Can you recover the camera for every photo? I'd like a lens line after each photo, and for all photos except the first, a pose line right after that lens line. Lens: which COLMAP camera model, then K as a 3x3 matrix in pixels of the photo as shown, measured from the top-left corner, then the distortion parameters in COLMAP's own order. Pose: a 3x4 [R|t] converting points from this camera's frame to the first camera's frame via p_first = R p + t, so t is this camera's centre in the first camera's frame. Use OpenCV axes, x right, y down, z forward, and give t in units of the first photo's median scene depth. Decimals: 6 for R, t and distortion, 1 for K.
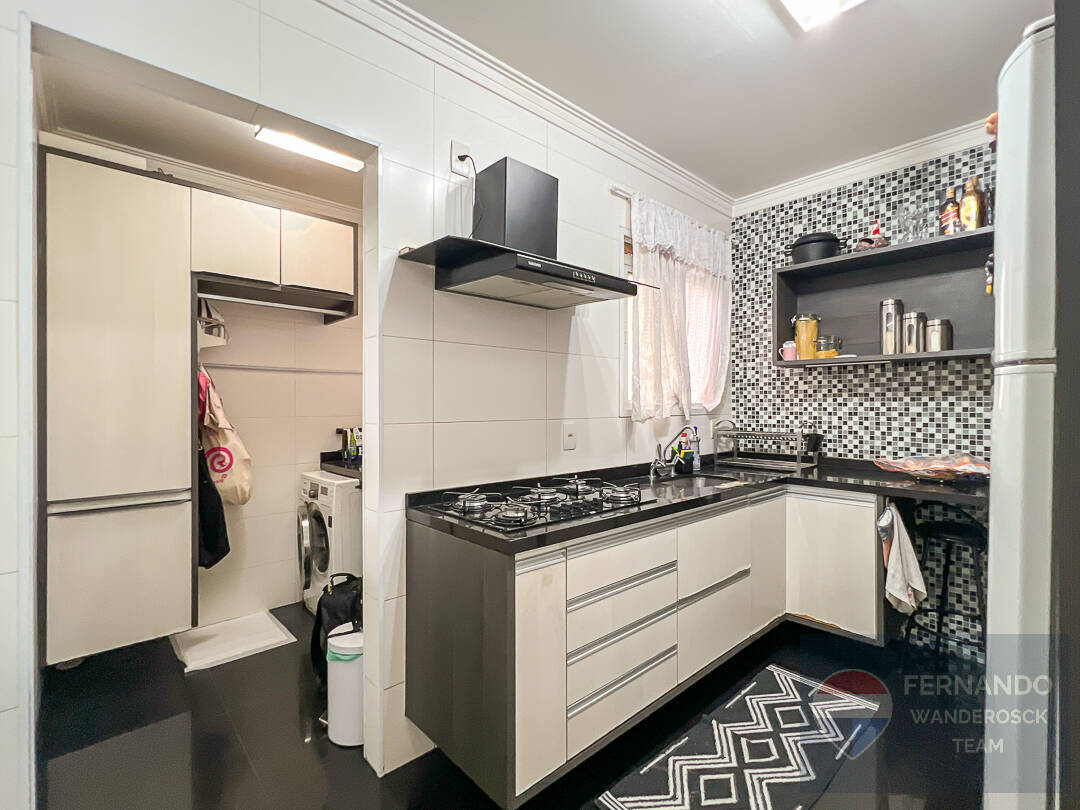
lens RADIAL K [[524.2, 0, 581.1], [0, 524.2, 404.2], [0, 0, 1]] dist [-0.005441, 0.002481]
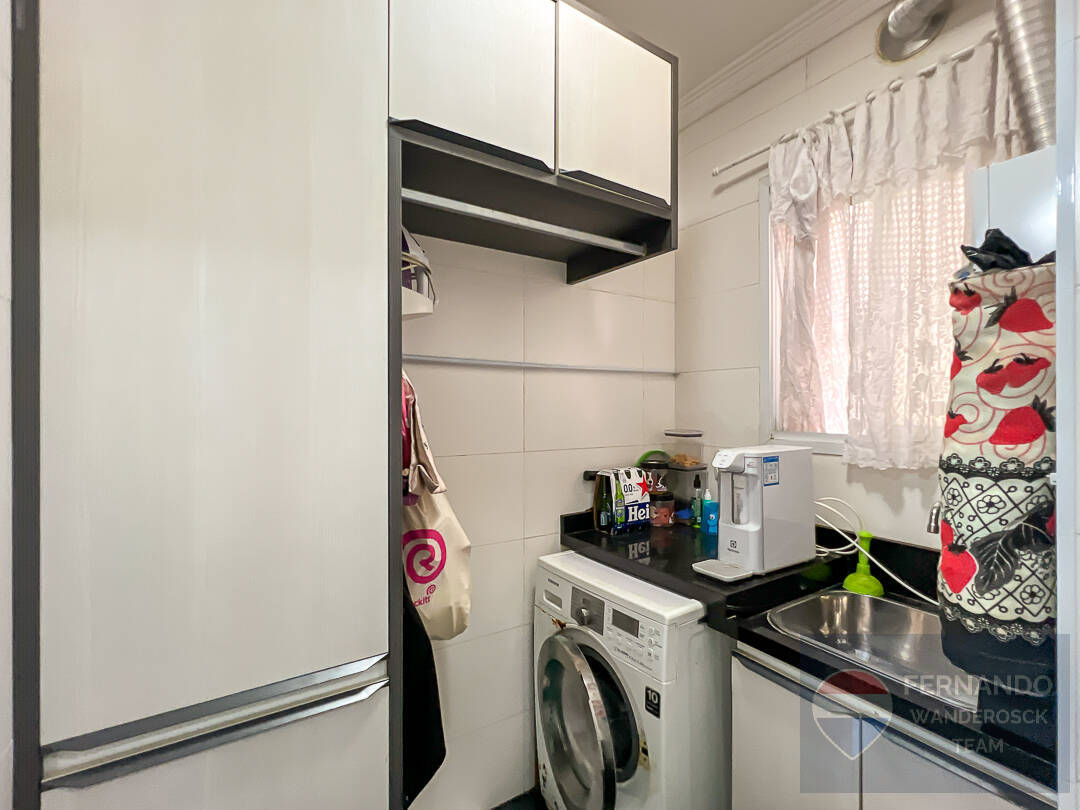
lens RADIAL K [[497.4, 0, 549.9], [0, 497.4, 398.3], [0, 0, 1]] dist [-0.005047, 0.001942]
pose [[0.982762, -0.009856, -0.184611, -0.492353], [0.006958, 0.999842, -0.016340, -0.027396], [0.184743, 0.014774, 0.982676, 0.575036]]
